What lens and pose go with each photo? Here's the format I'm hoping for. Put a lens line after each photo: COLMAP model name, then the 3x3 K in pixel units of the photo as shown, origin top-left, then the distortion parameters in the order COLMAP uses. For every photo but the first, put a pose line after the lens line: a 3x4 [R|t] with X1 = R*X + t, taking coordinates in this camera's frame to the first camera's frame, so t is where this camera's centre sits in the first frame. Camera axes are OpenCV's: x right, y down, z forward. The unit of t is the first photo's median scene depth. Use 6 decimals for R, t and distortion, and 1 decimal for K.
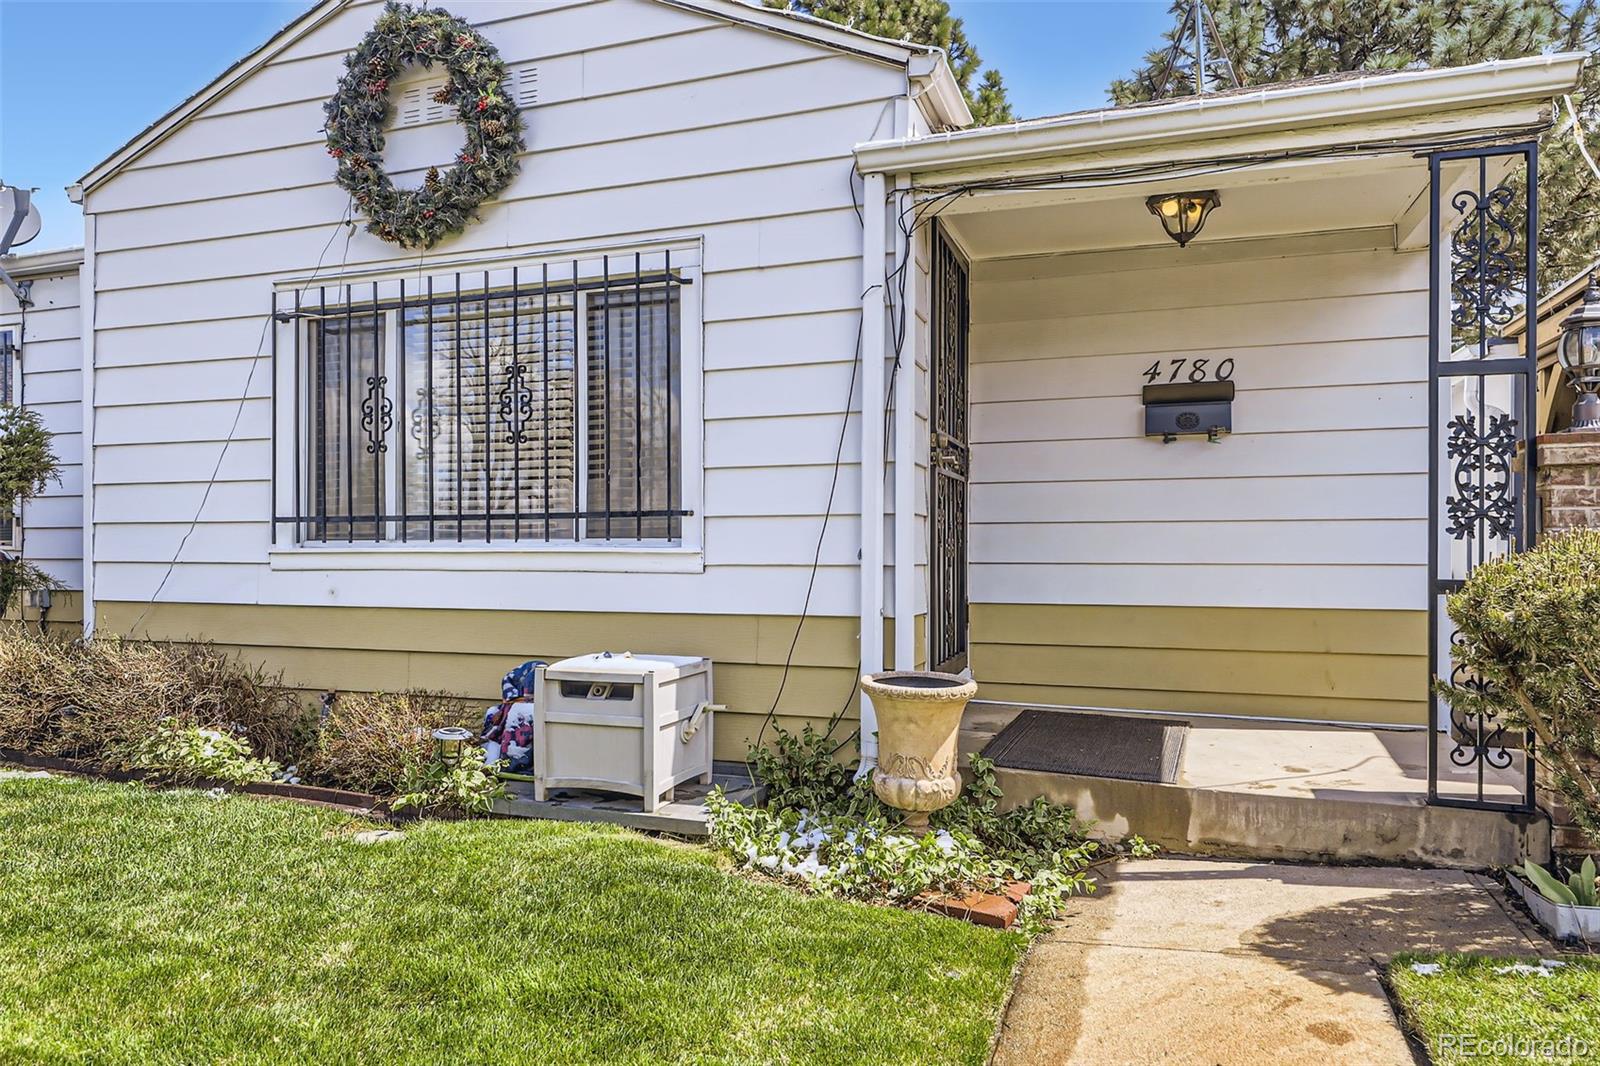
lens RADIAL K [[1096.0, 0, 801.5], [0, 1096.0, 540.4], [0, 0, 1]] dist [-0.001832, -0.001408]
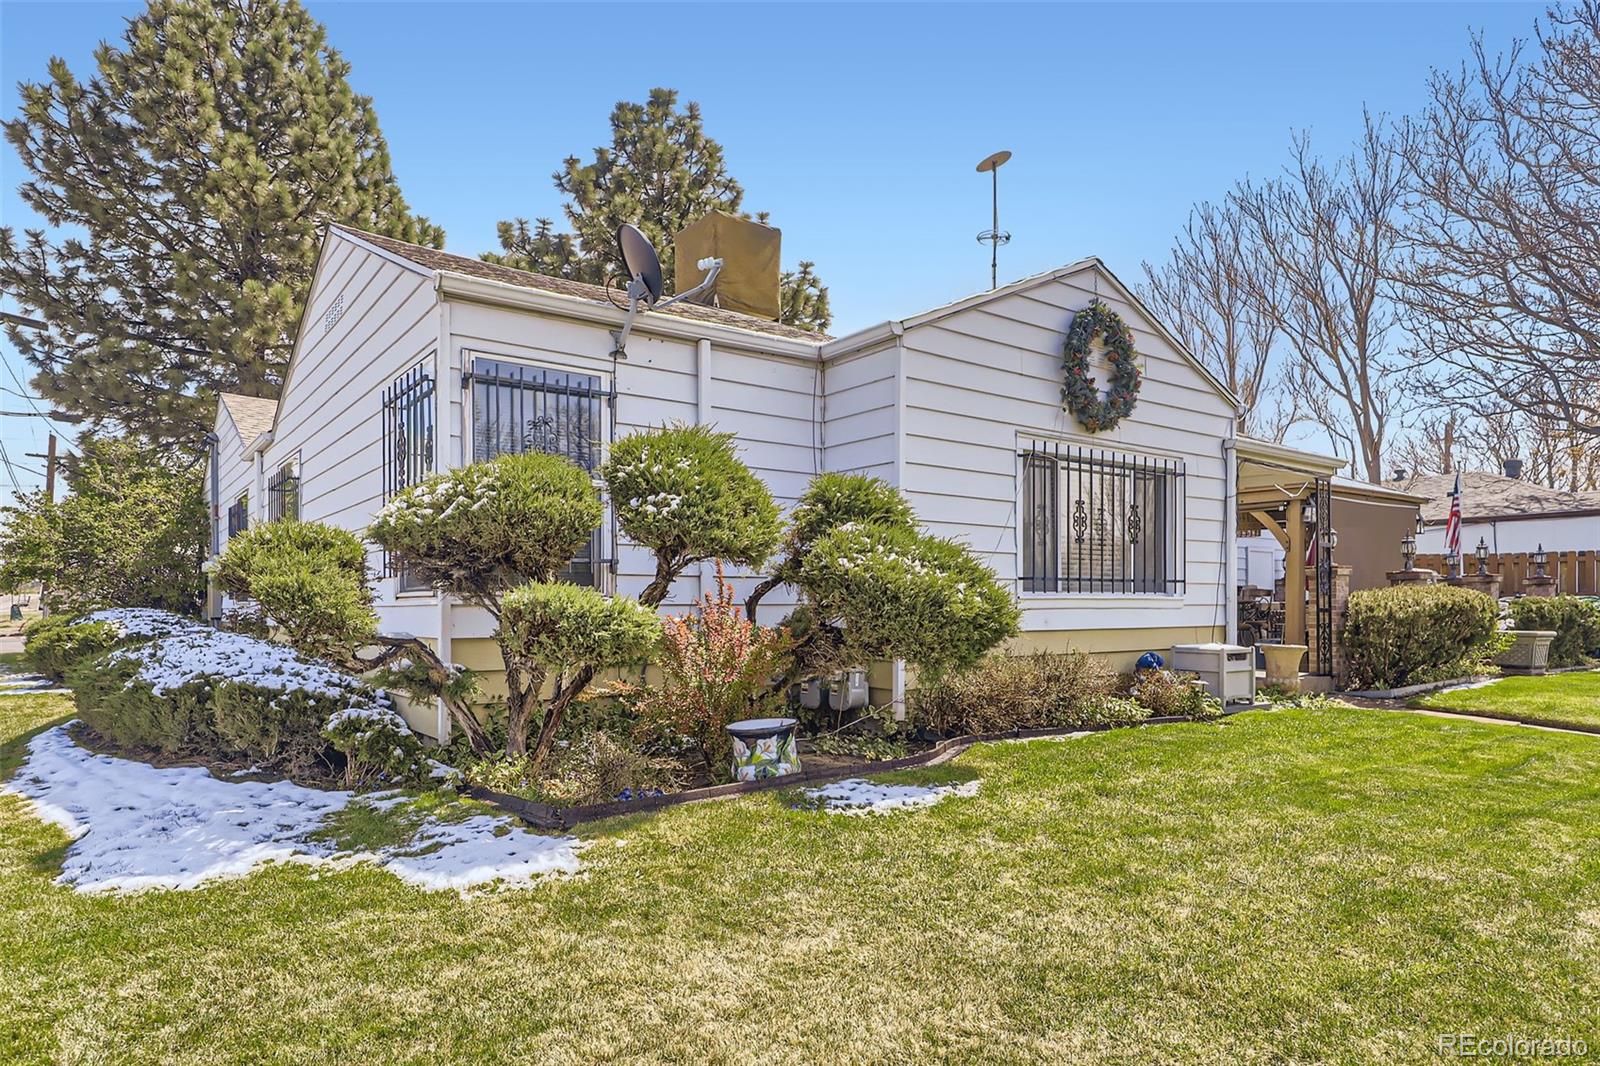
lens RADIAL K [[928.2, 0, 799.6], [0, 928.2, 596.3], [0, 0, 1]] dist [0.004899, 0.000208]
pose [[0.548722, 0.004969, 0.835990, -1.878644], [-0.005250, 0.999983, -0.002498, 0.013051], [-0.835988, -0.003018, 0.548739, 0.546049]]
